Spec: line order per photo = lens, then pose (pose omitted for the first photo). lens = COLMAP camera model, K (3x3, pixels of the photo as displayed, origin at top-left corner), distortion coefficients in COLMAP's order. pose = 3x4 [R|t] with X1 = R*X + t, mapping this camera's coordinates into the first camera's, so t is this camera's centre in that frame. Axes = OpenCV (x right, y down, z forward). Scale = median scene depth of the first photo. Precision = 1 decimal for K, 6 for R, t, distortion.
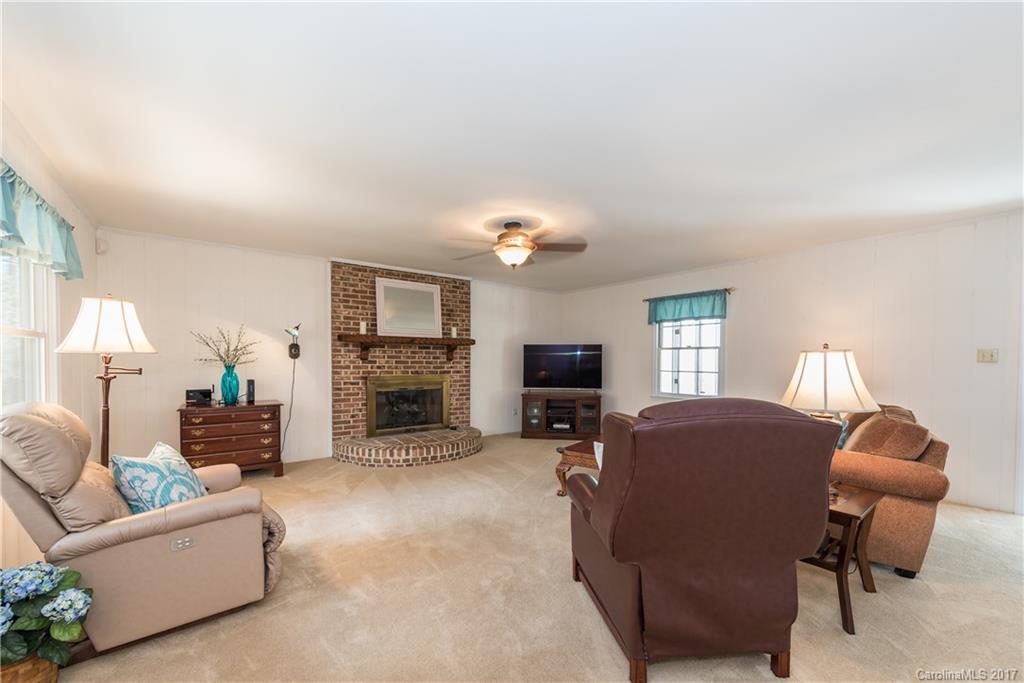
lens RADIAL K [[405.8, 0, 510.4], [0, 405.8, 364.4], [0, 0, 1]] dist [0.000324, 0.000025]
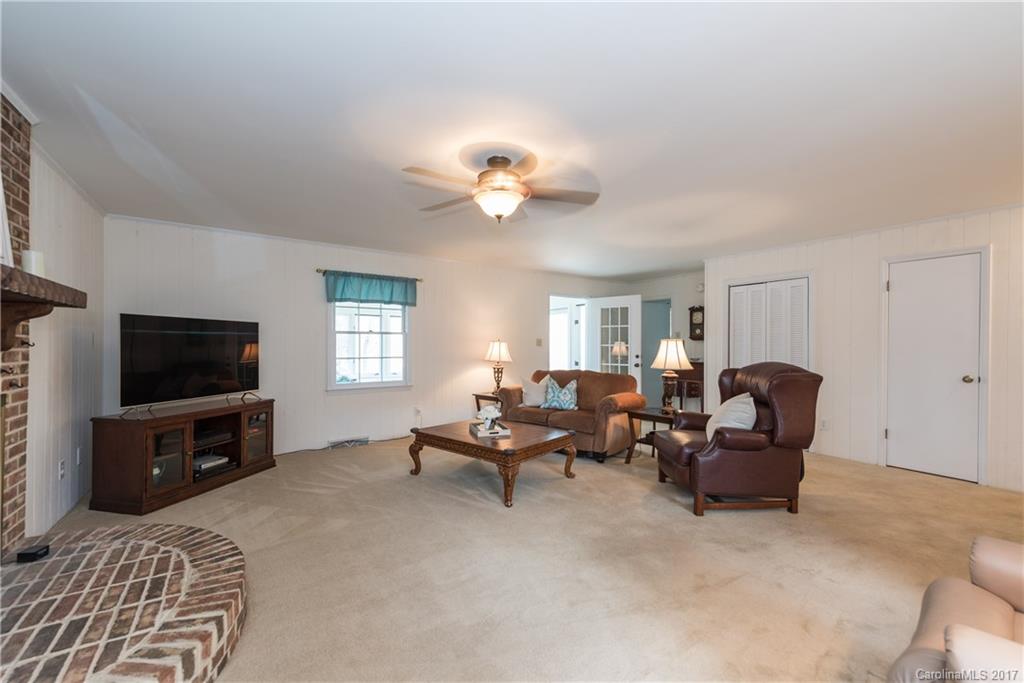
lens RADIAL K [[405.8, 0, 511.4], [0, 405.8, 340.1], [0, 0, 1]] dist [0.000324, 0.000025]
pose [[0.040886, 0.006525, 0.999142, -0.488290], [0.013964, 0.999877, -0.007101, -0.011729], [-0.999066, 0.014243, 0.040790, 0.645656]]
